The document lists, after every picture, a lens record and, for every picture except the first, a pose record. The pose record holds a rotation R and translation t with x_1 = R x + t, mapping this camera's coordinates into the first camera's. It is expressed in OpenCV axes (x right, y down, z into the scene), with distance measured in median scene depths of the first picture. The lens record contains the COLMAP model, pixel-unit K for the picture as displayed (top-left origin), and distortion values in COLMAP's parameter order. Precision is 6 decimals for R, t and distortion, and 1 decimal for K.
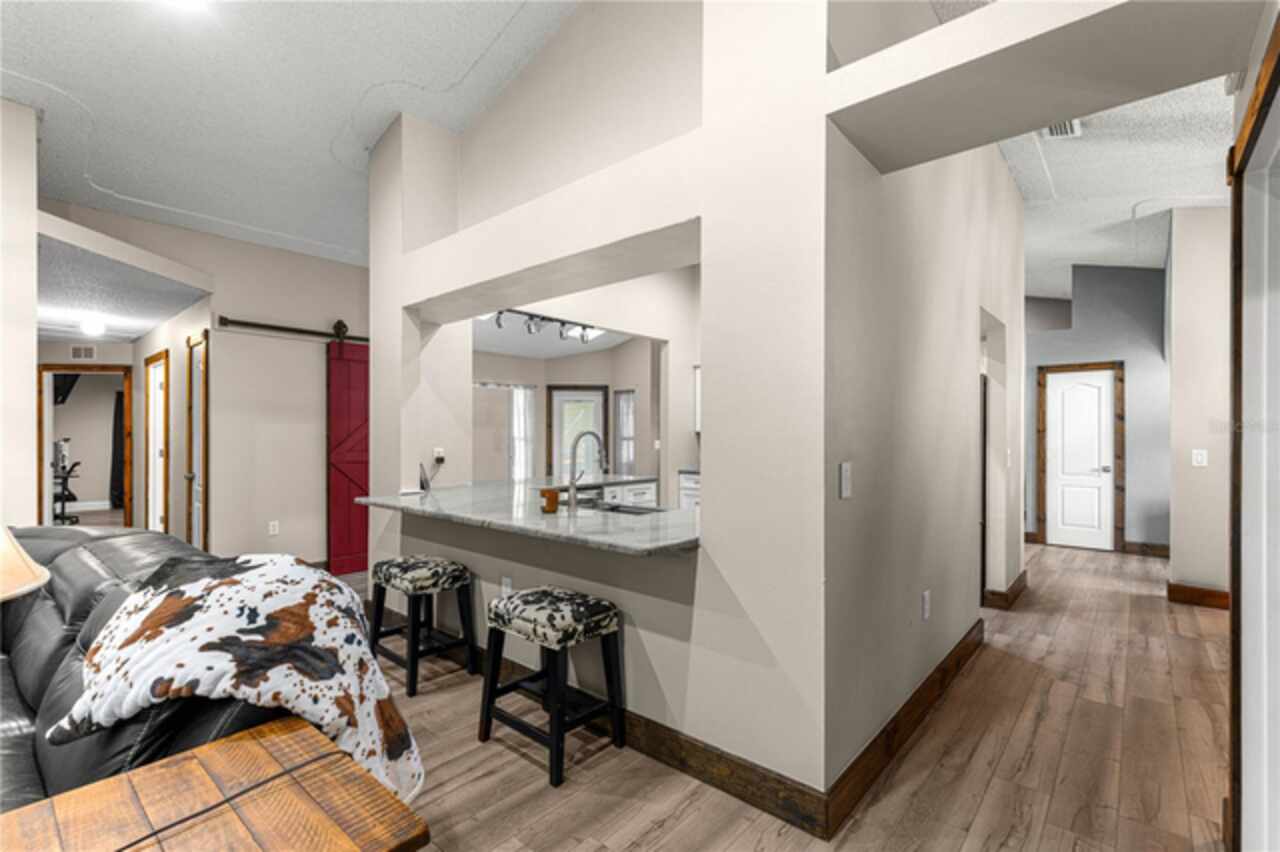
lens RADIAL K [[571.0, 0, 640.9], [0, 571.0, 434.9], [0, 0, 1]] dist [0.002149, -0.000034]
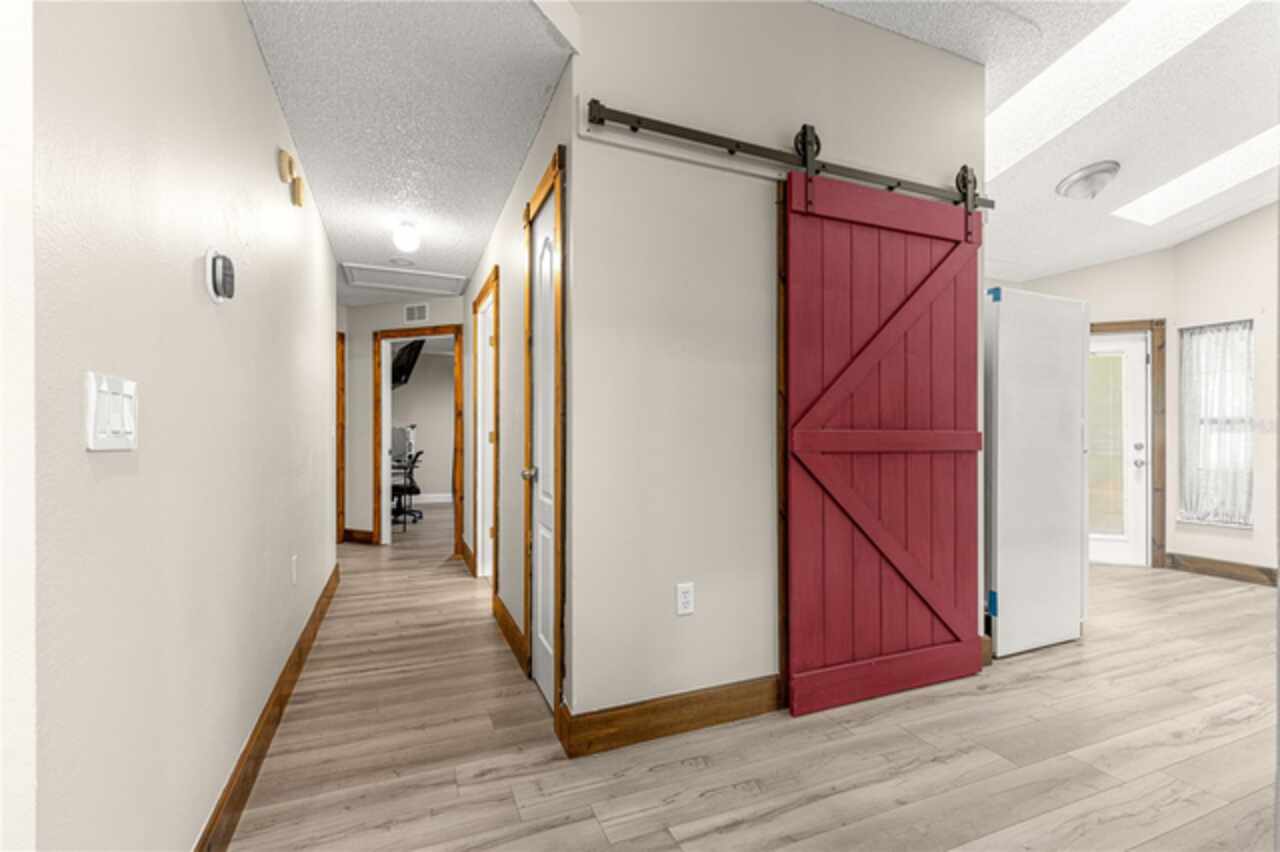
lens RADIAL K [[571.0, 0, 640.9], [0, 571.0, 434.9], [0, 0, 1]] dist [0.002149, -0.000034]
pose [[0.898815, 0.001641, -0.438325, -0.337402], [-0.002575, 0.999996, -0.001538, 0.027790], [0.438321, 0.002511, 0.898815, 0.415321]]
